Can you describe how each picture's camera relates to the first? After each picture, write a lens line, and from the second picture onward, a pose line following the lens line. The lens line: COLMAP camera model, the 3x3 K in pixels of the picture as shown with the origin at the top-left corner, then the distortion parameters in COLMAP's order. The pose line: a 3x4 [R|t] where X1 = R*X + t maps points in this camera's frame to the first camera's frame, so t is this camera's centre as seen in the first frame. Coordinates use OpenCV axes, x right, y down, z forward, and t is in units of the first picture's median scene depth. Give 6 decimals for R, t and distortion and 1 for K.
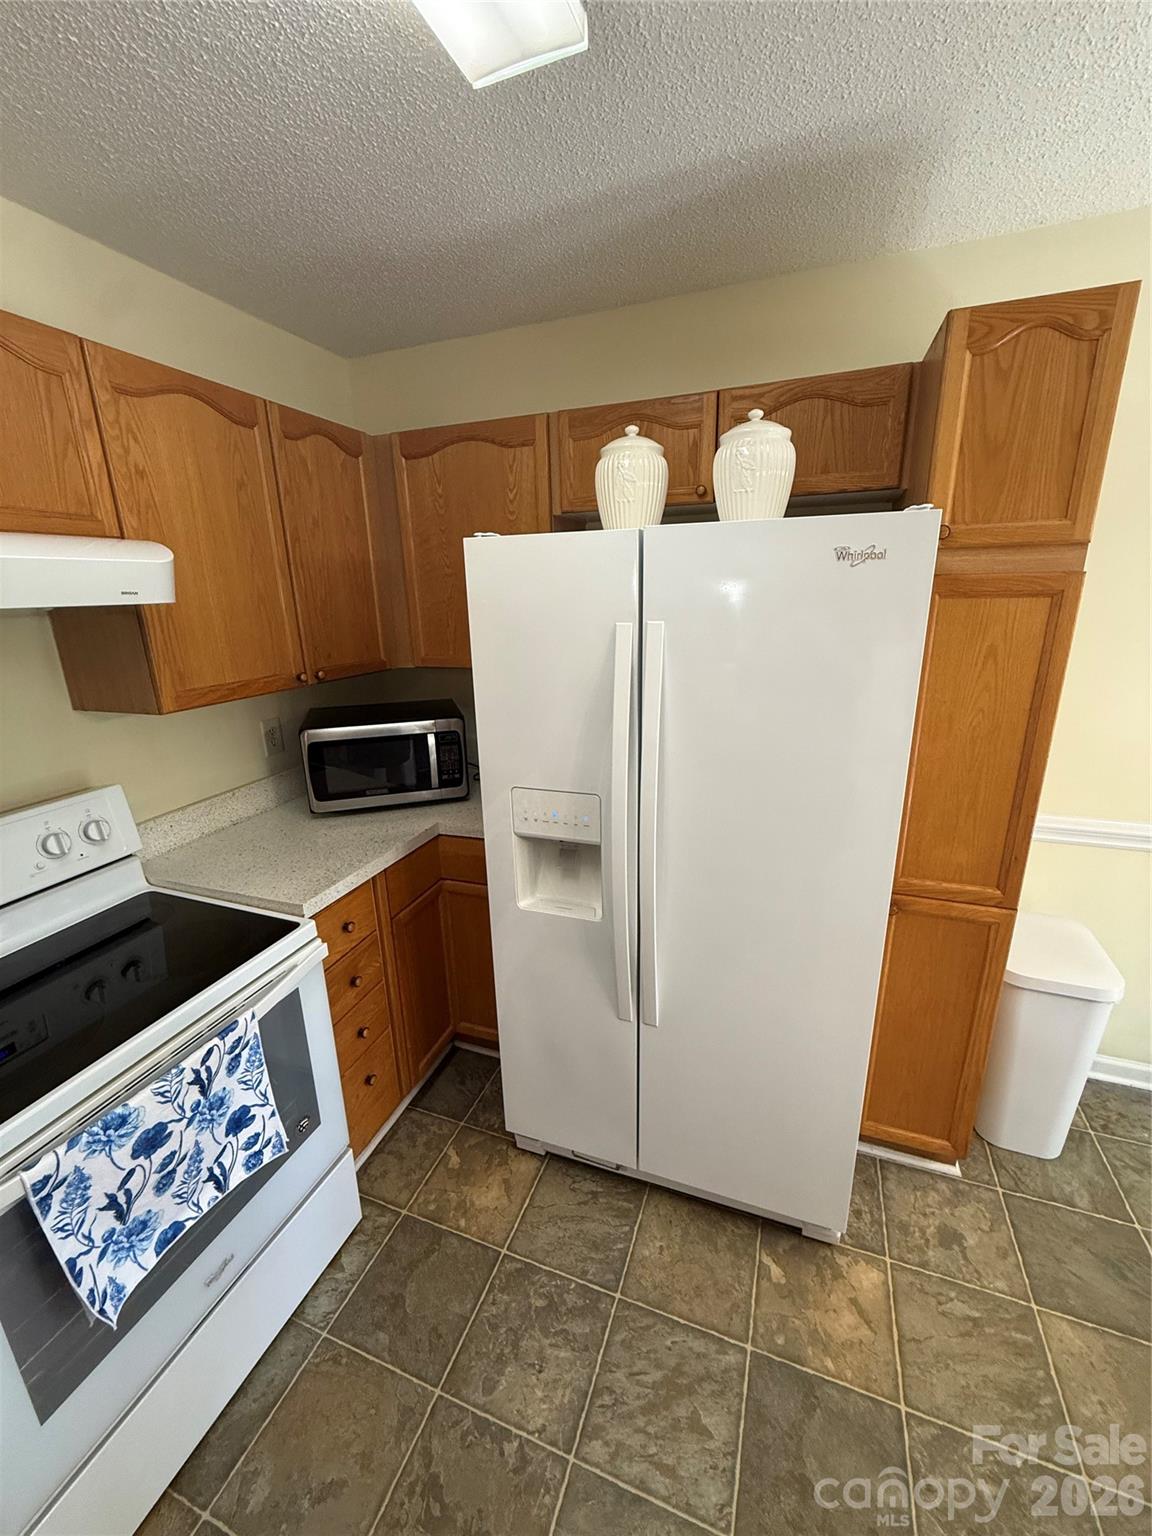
lens RADIAL K [[612.5, 0, 571.7], [0, 612.5, 767.0], [0, 0, 1]] dist [-0.001150, 0.000558]
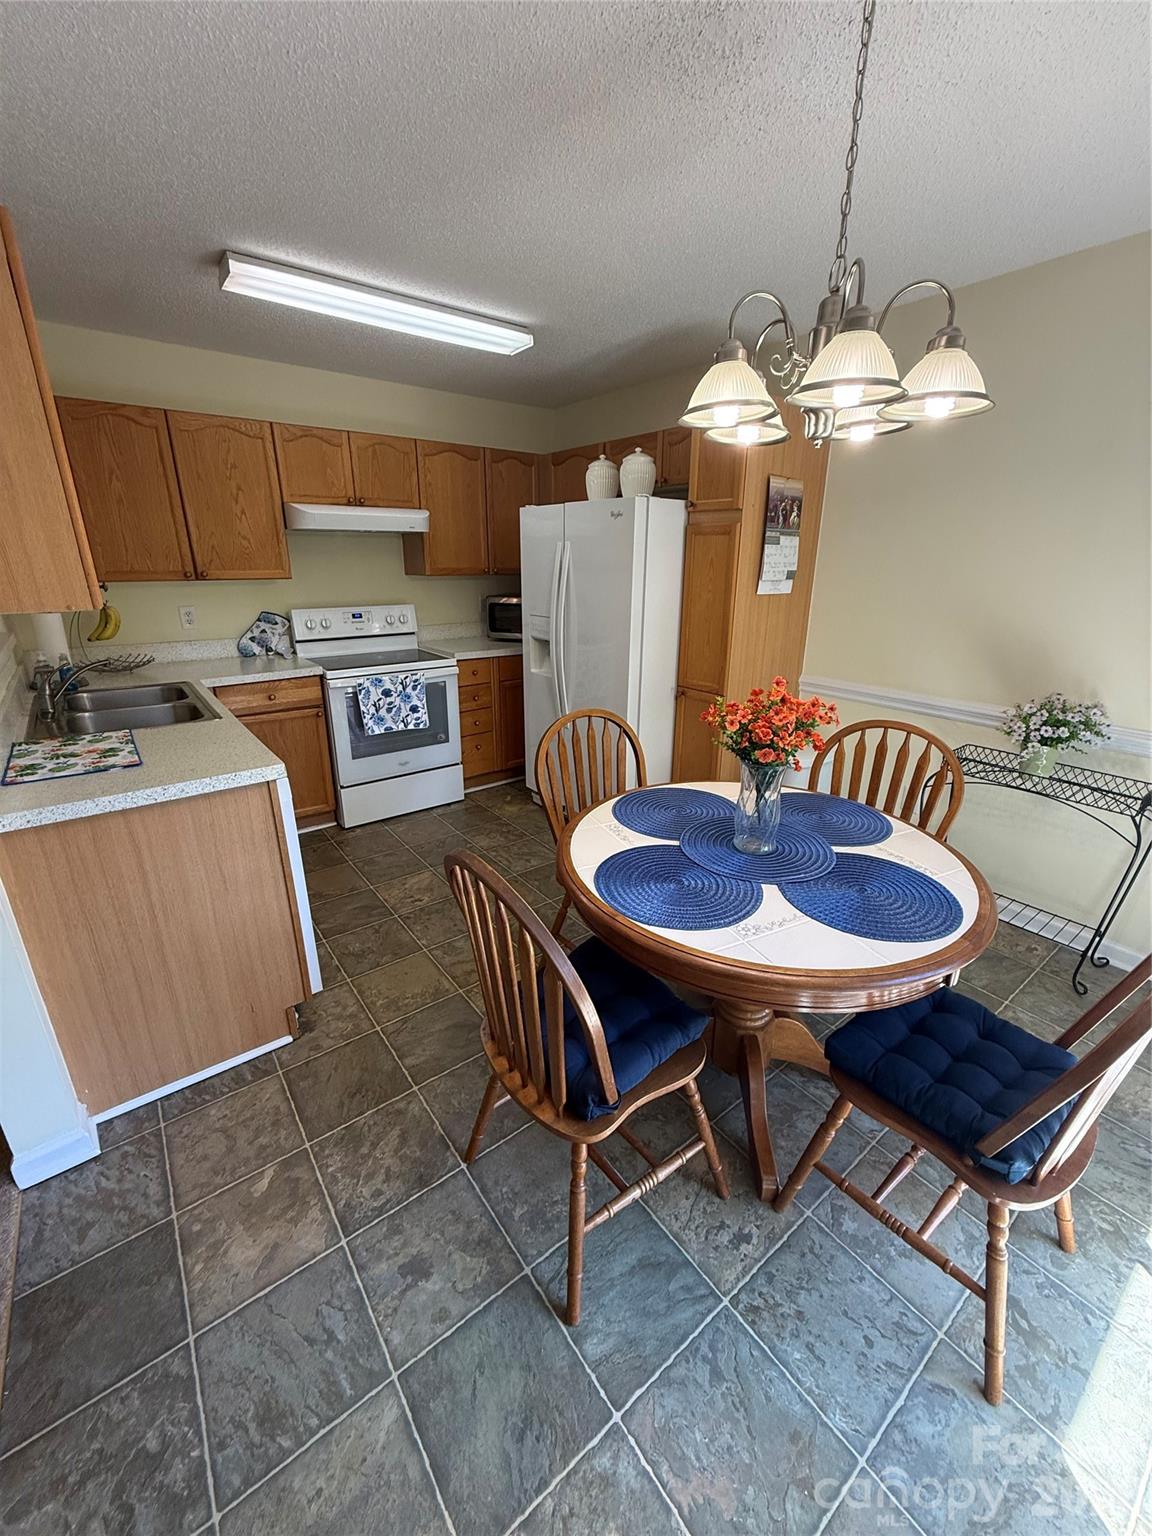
lens RADIAL K [[612.5, 0, 575.8], [0, 612.5, 771.8], [0, 0, 1]] dist [-0.001150, 0.000558]
pose [[0.847391, 0.205182, -0.489723, 1.384092], [-0.174115, 0.978699, 0.108773, 0.349420], [0.501610, -0.006905, 0.865066, -0.999172]]
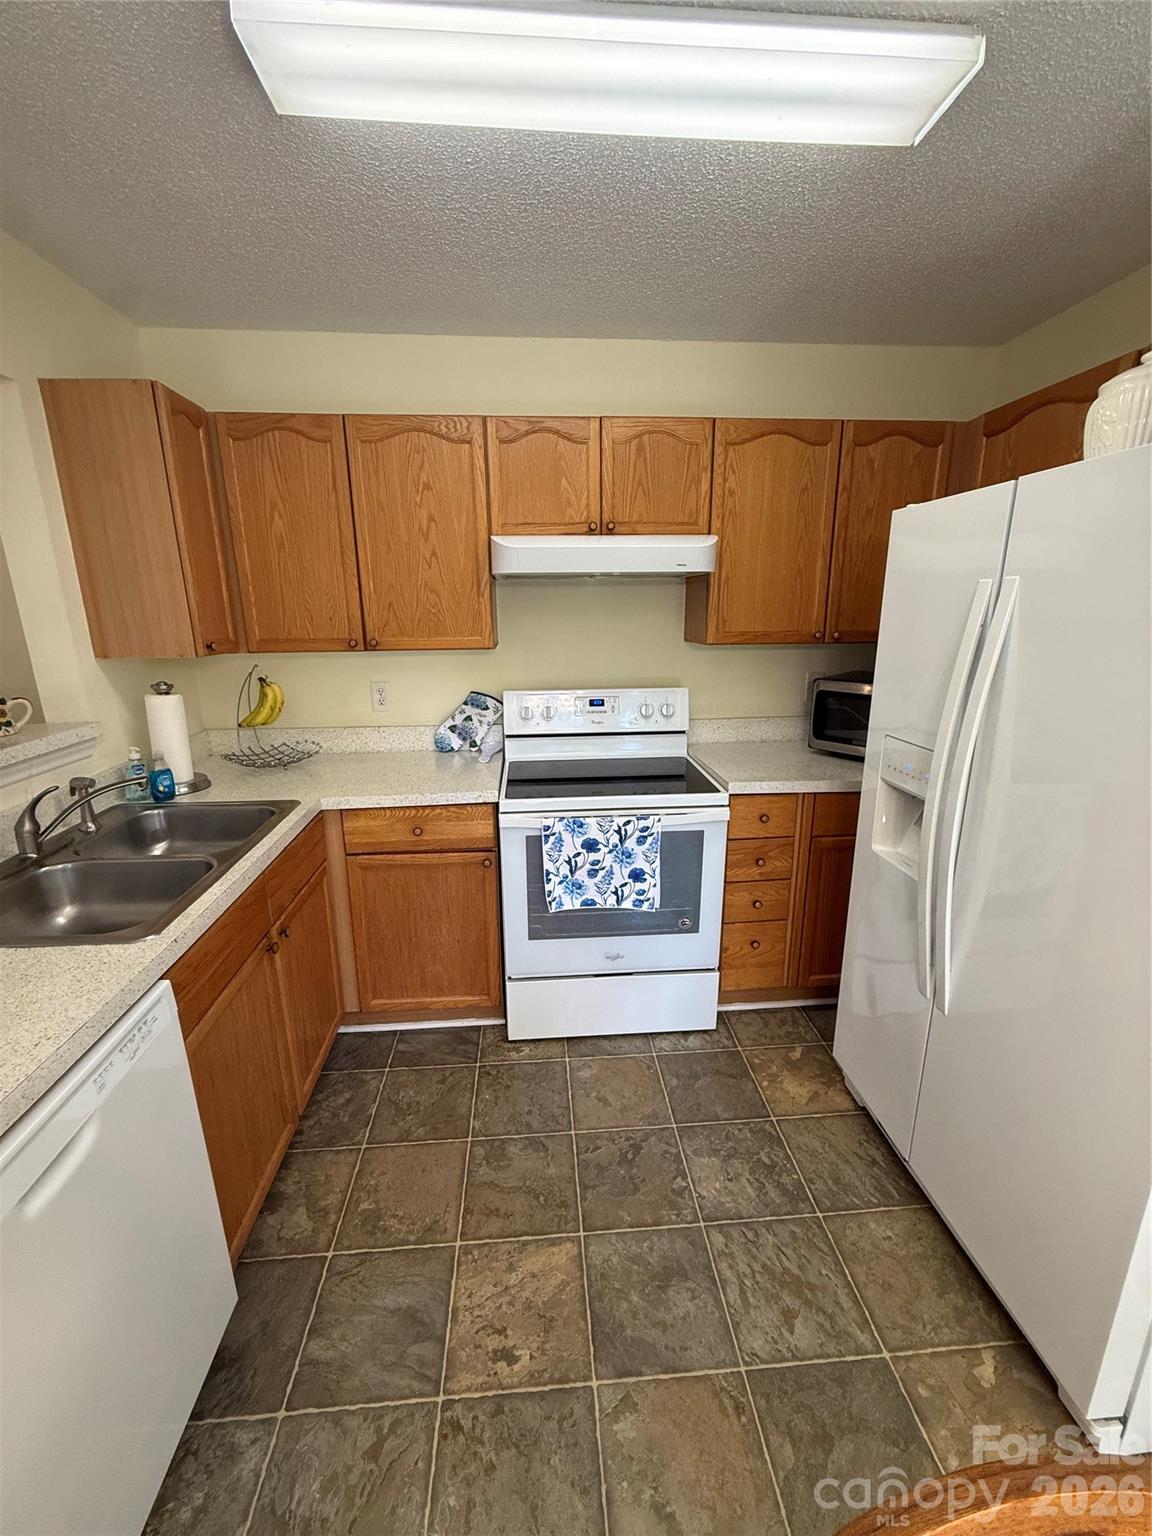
lens RADIAL K [[612.5, 0, 576.6], [0, 612.5, 766.1], [0, 0, 1]] dist [-0.001150, 0.000558]
pose [[0.424725, 0.248087, -0.870667, 0.663732], [-0.253061, 0.955918, 0.148931, 0.065366], [0.869235, 0.157077, 0.468784, 0.006806]]
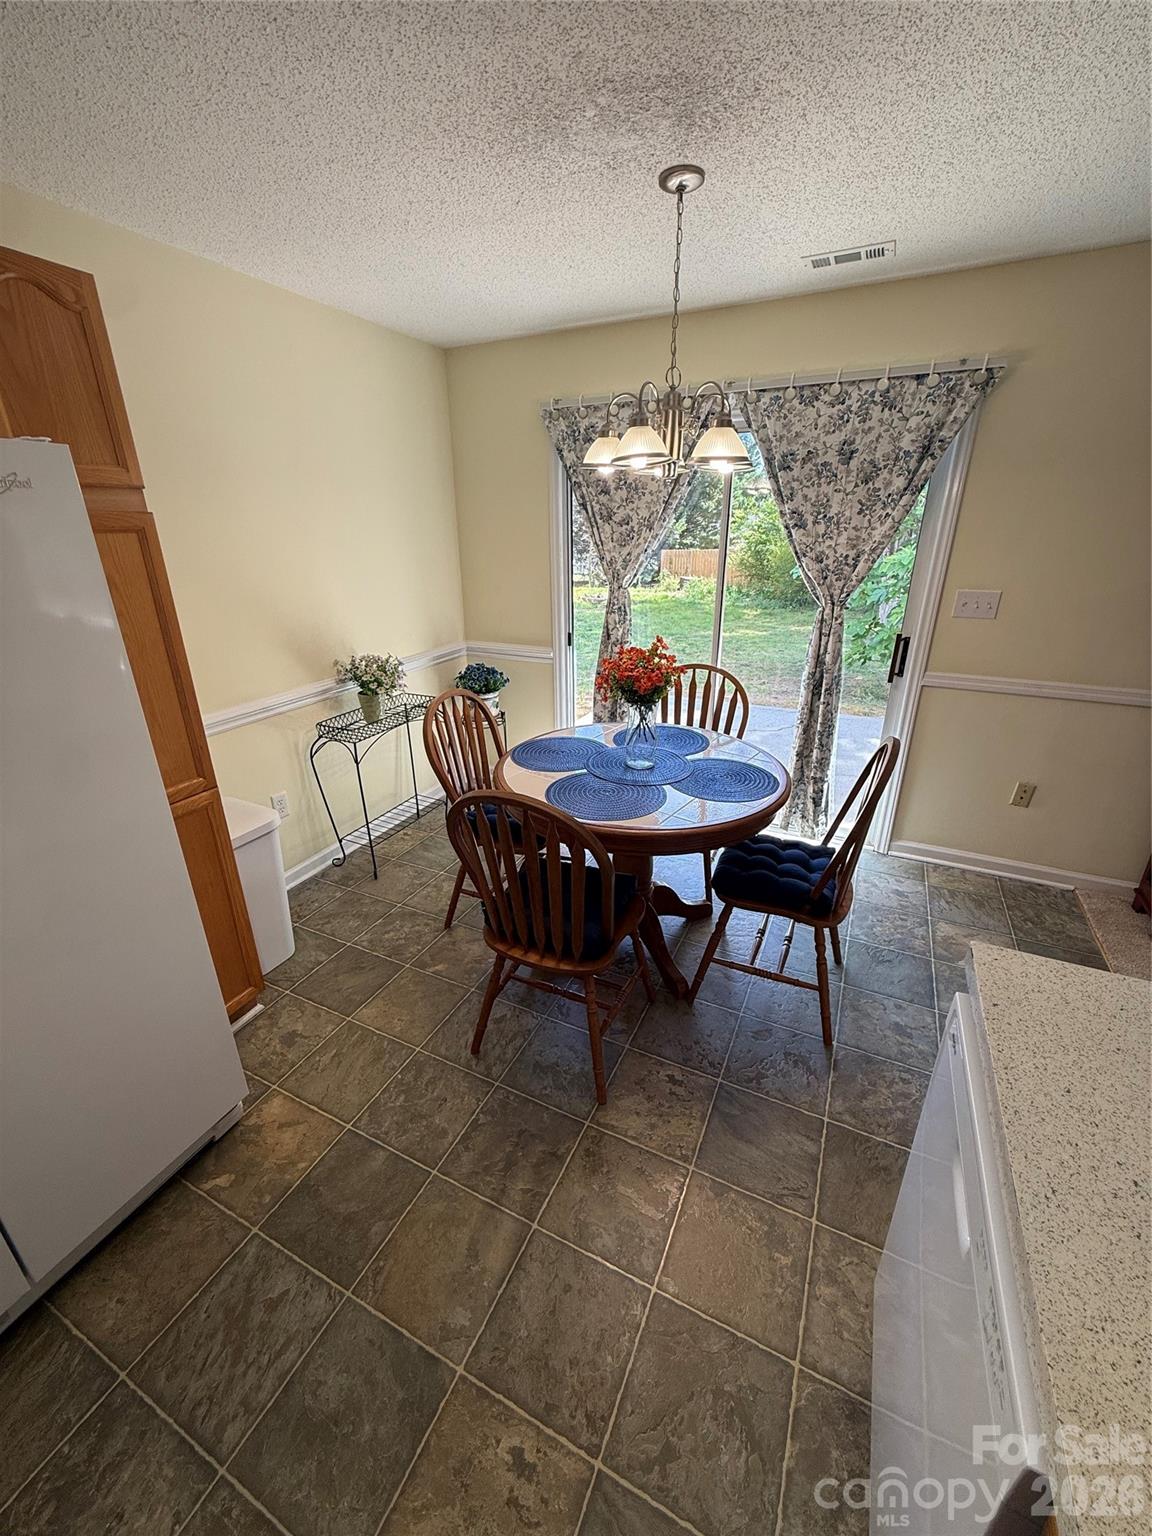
lens RADIAL K [[612.5, 0, 578.9], [0, 612.5, 762.8], [0, 0, 1]] dist [-0.001150, 0.000558]
pose [[0.086119, -0.336841, 0.937615, -0.396872], [0.284038, 0.910355, 0.300959, 0.020238], [-0.954938, 0.240400, 0.174074, 0.051913]]
